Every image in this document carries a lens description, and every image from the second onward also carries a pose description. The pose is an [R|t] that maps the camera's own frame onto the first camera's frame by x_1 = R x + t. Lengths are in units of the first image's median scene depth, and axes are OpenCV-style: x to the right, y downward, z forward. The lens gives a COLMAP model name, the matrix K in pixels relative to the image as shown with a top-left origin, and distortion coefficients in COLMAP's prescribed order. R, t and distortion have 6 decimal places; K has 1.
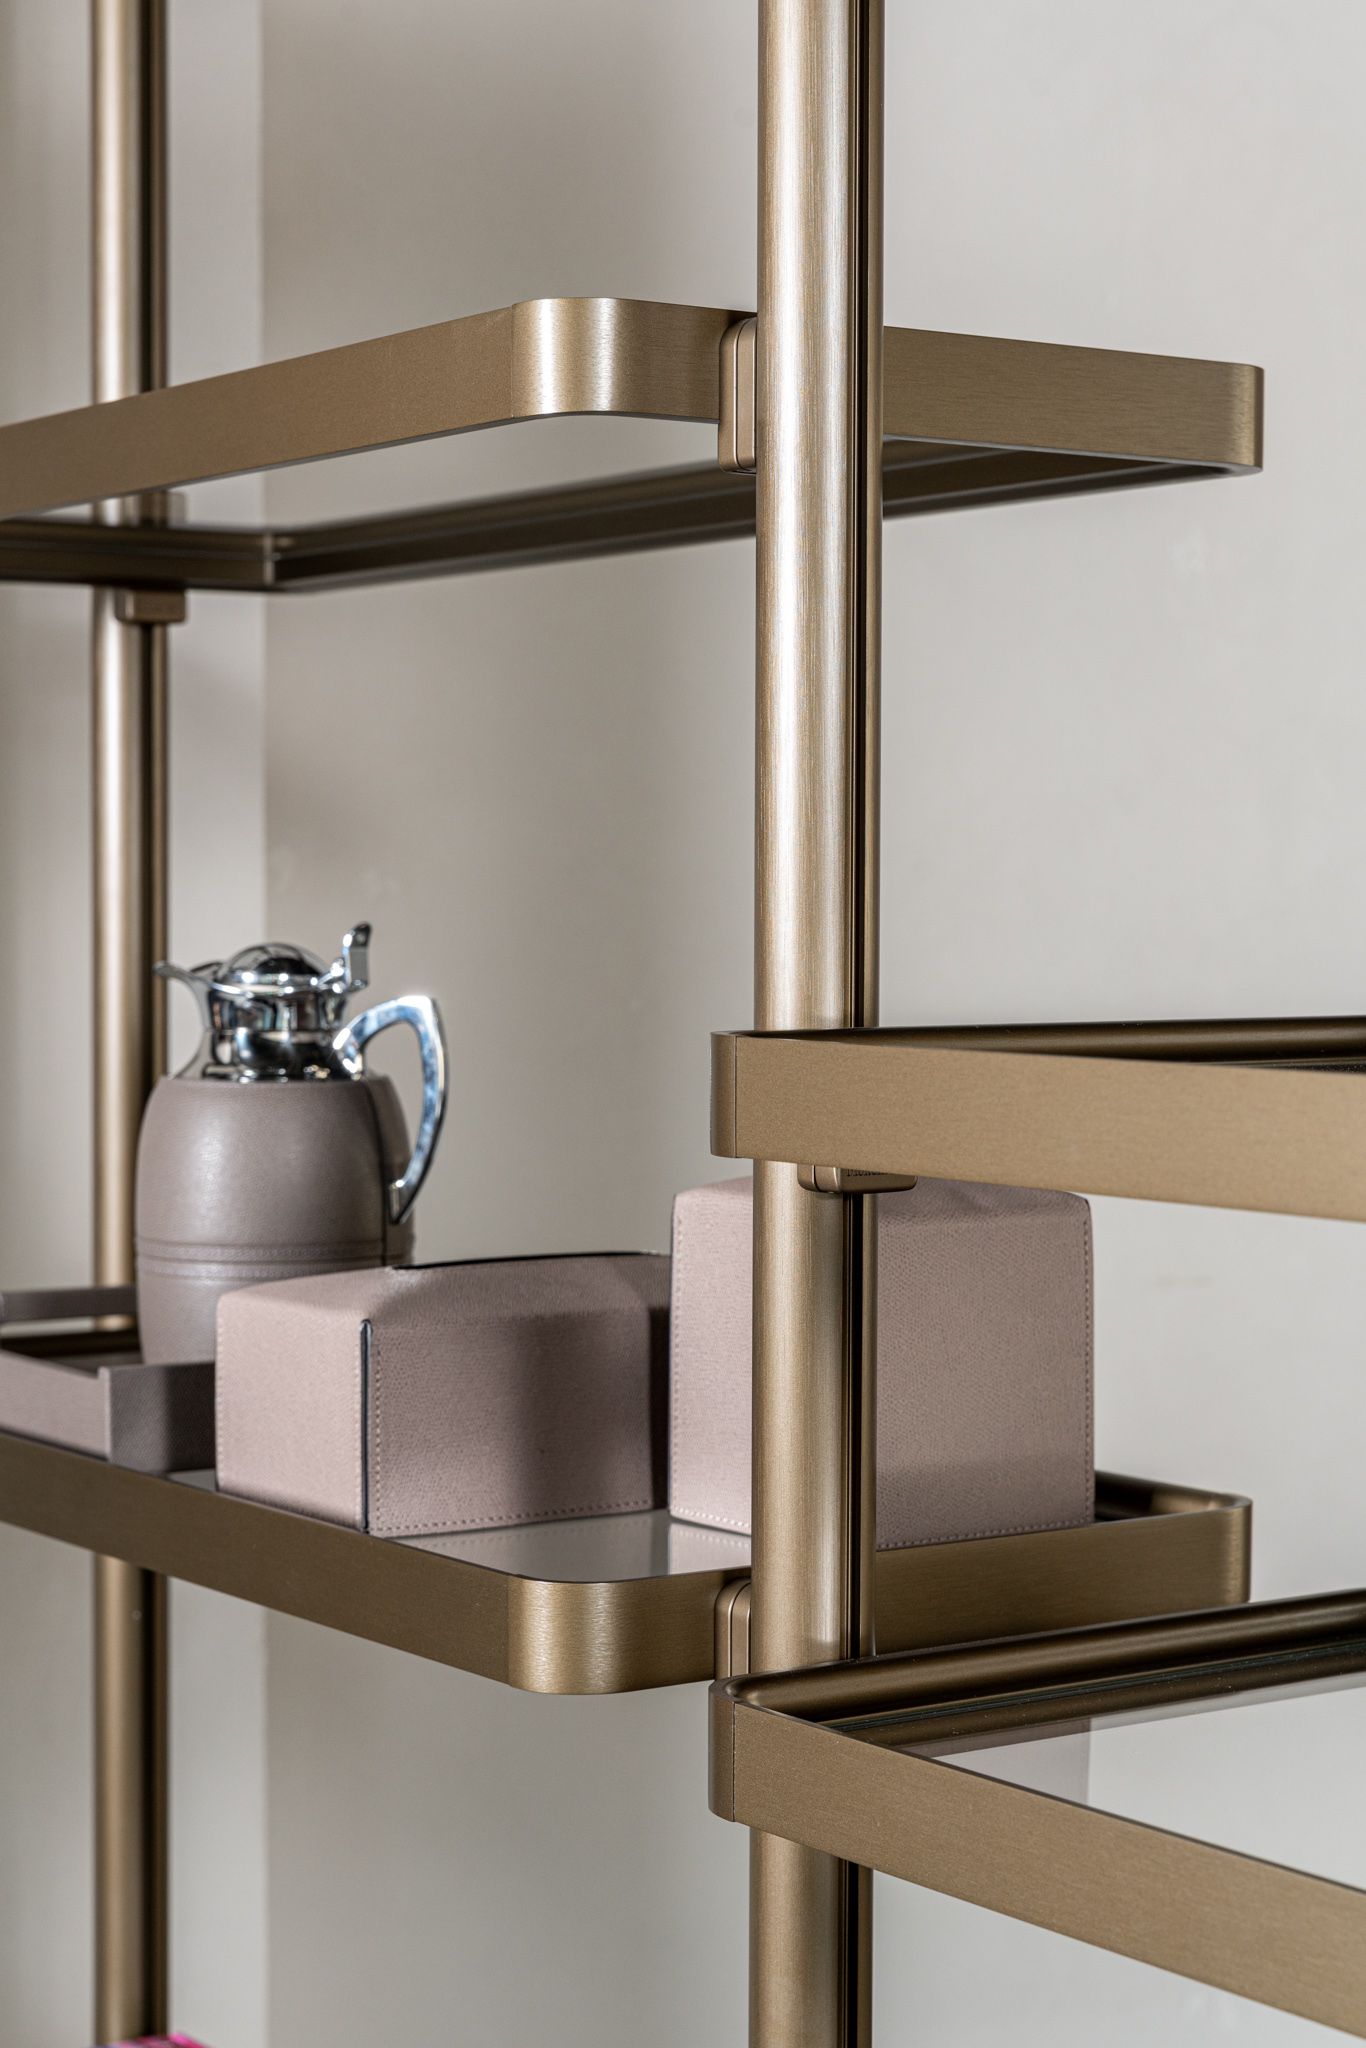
lens RADIAL K [[3883.7, 0, 683.0], [0, 3883.7, 1024.0], [0, 0, 1]] dist [-0.005446, -0.069213]
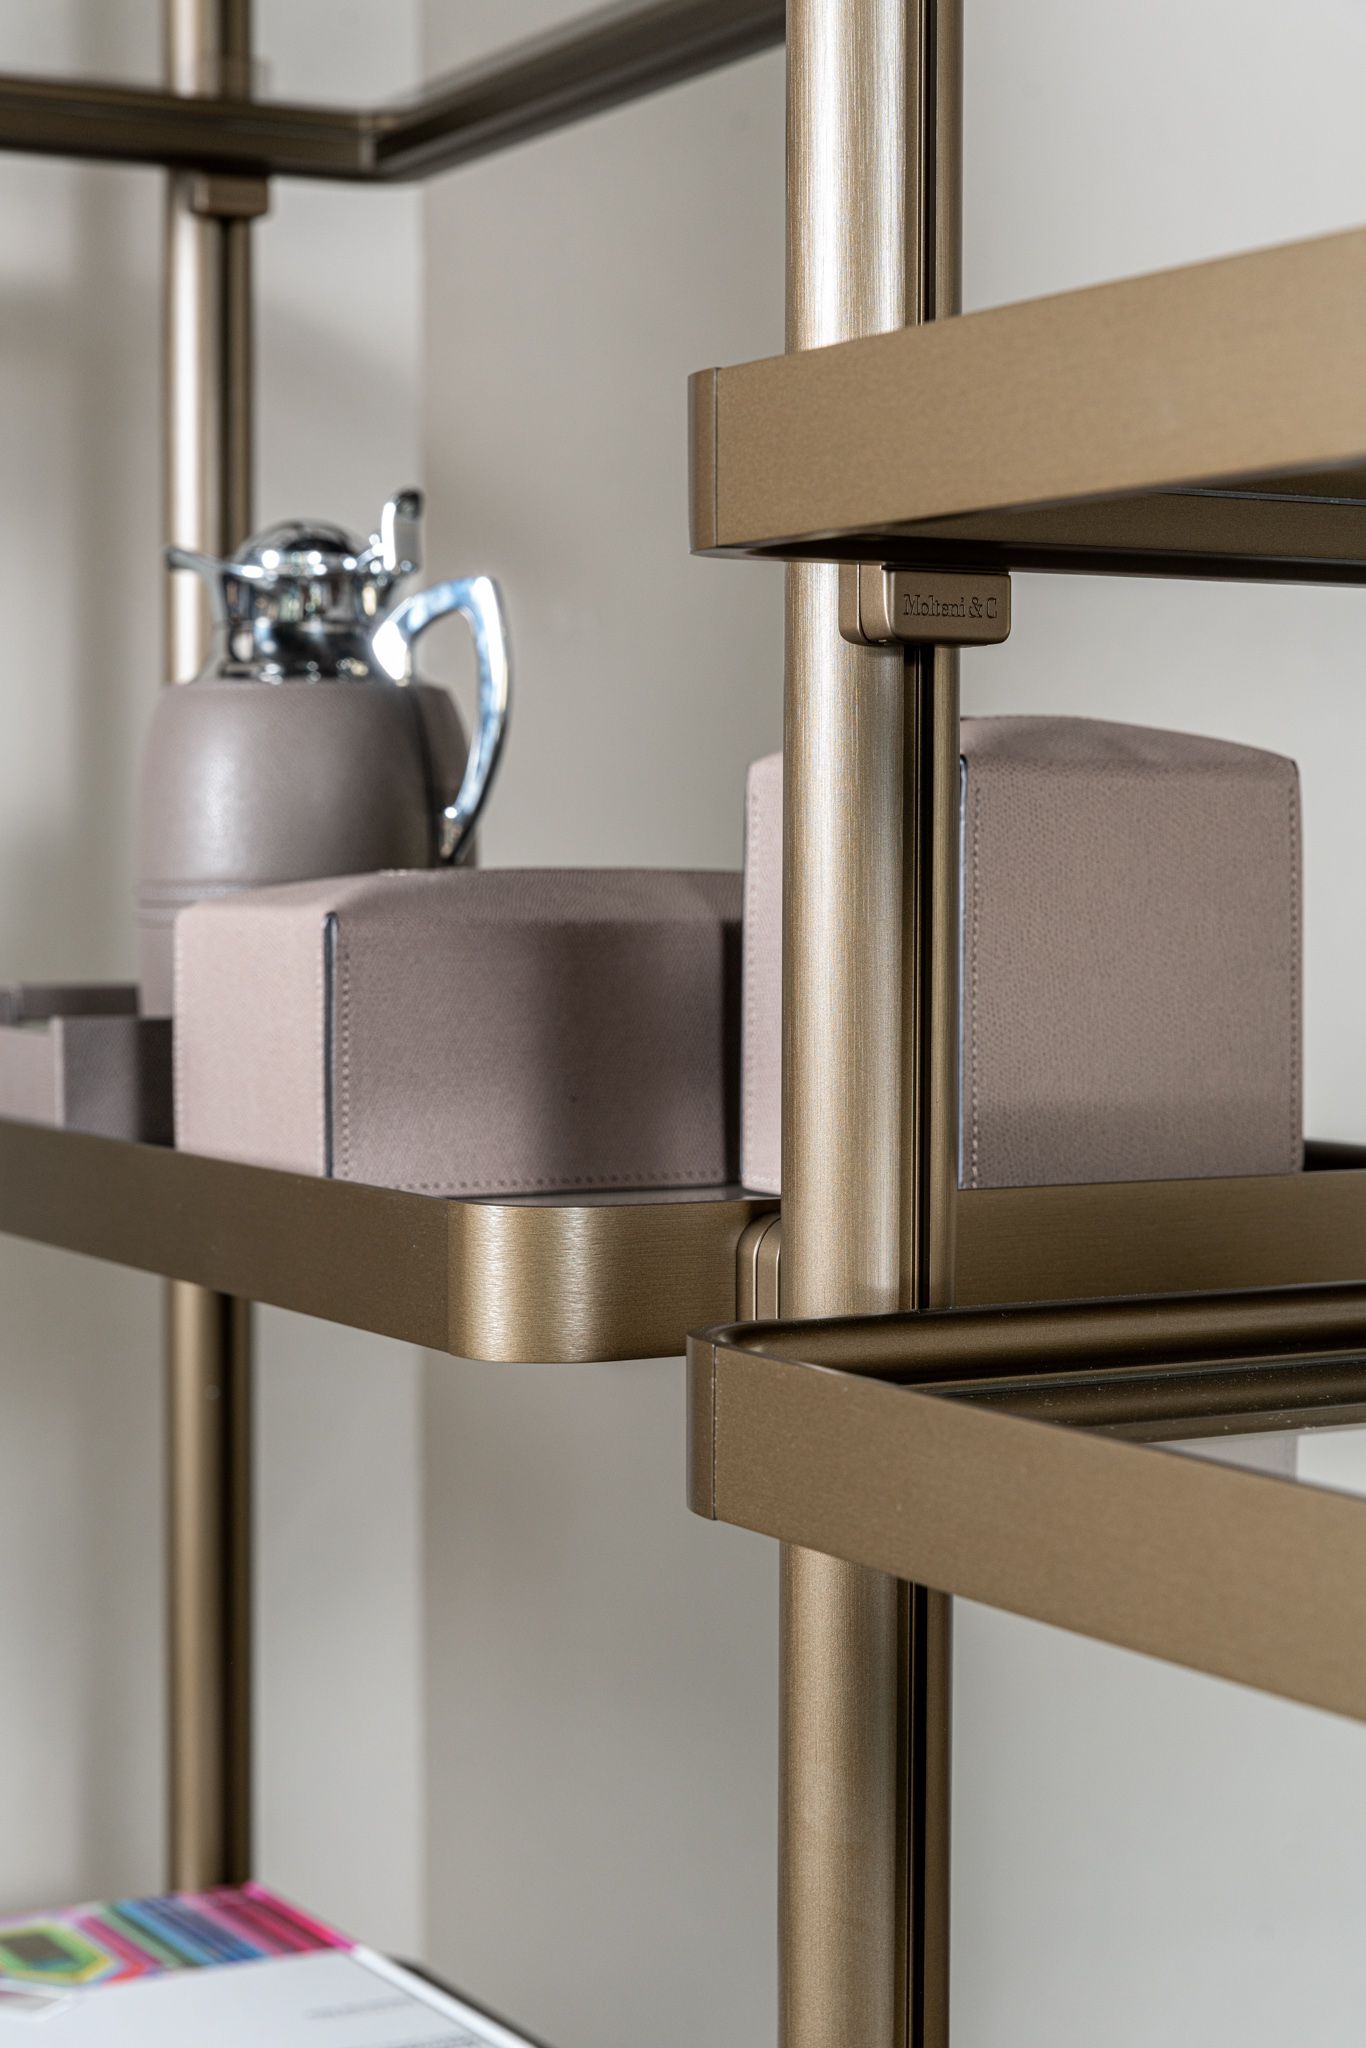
lens RADIAL K [[3764.2, 0, 683.0], [0, 3764.2, 1024.0], [0, 0, 1]] dist [-0.047367, -0.078230]
pose [[0.995236, 0.004014, -0.097410, 0.057835], [-0.003046, 0.999945, 0.010082, 0.089010], [0.097445, -0.009737, 0.995193, 0.270715]]
